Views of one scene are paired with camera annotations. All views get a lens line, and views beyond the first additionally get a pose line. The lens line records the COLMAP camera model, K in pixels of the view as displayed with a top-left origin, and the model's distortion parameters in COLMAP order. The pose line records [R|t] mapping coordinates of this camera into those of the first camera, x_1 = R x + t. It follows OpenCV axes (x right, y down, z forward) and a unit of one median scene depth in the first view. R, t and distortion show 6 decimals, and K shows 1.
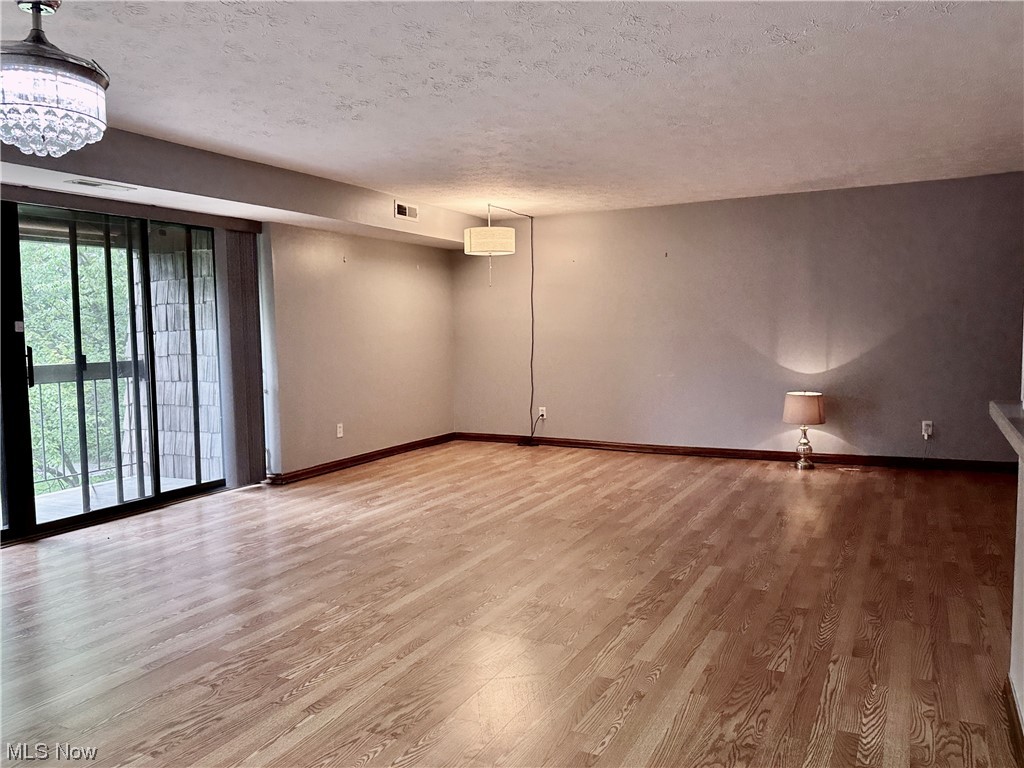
lens RADIAL K [[775.3, 0, 510.7], [0, 775.3, 382.4], [0, 0, 1]] dist [0.001184, 0.000113]
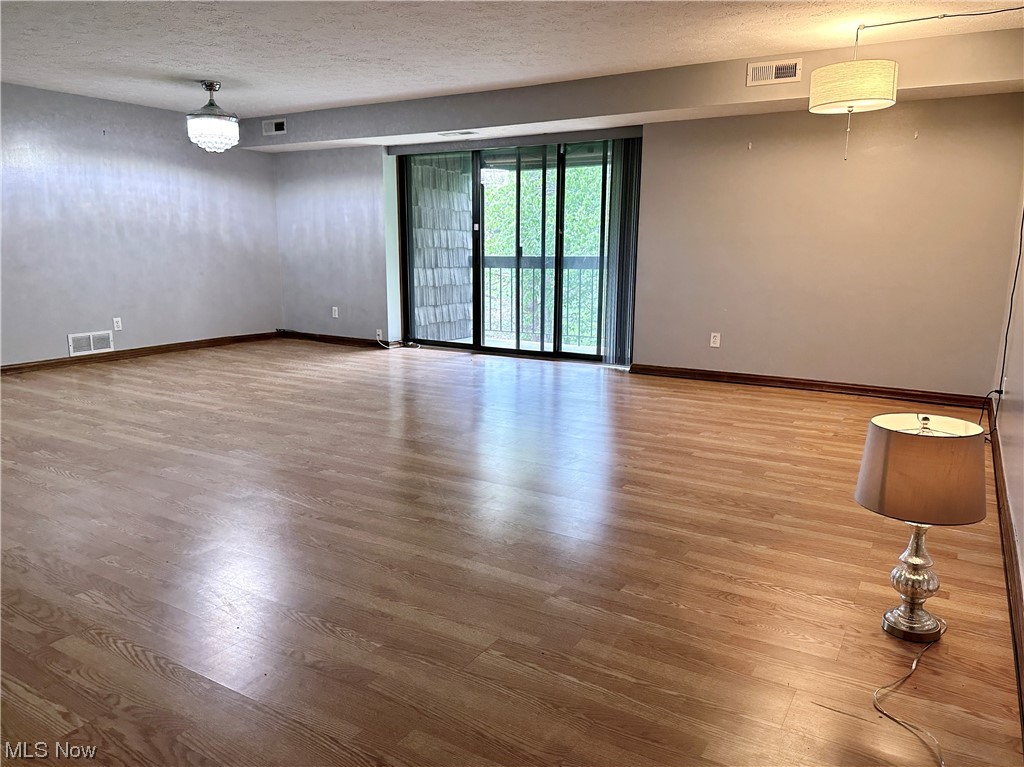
lens RADIAL K [[740.8, 0, 510.8], [0, 740.8, 385.1], [0, 0, 1]] dist [0.023684, -0.029773]
pose [[-0.065855, 0.209430, -0.975603, 1.187457], [-0.077489, 0.973700, 0.214252, -0.101041], [0.994816, 0.089708, -0.047894, 1.402800]]
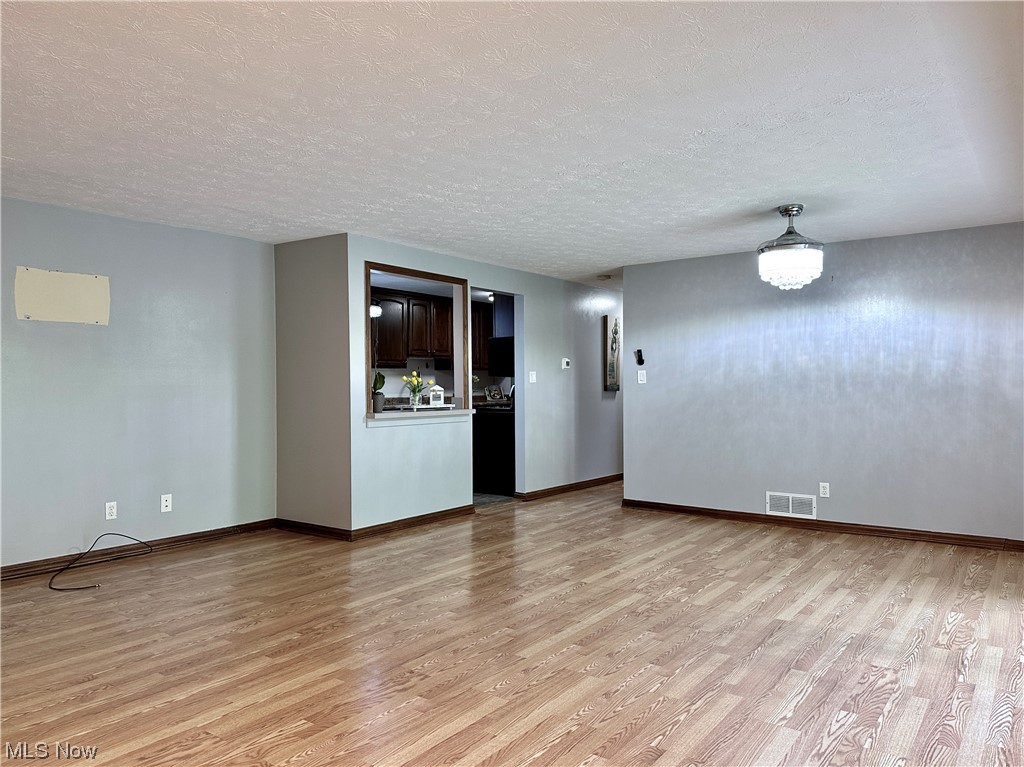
lens RADIAL K [[740.8, 0, 511.9], [0, 740.8, 385.6], [0, 0, 1]] dist [0.023684, -0.029773]
pose [[-0.988653, 0.019533, 0.148944, -0.123684], [0.030519, 0.996949, 0.071838, -0.136815], [-0.147086, 0.075569, -0.986233, 1.982068]]
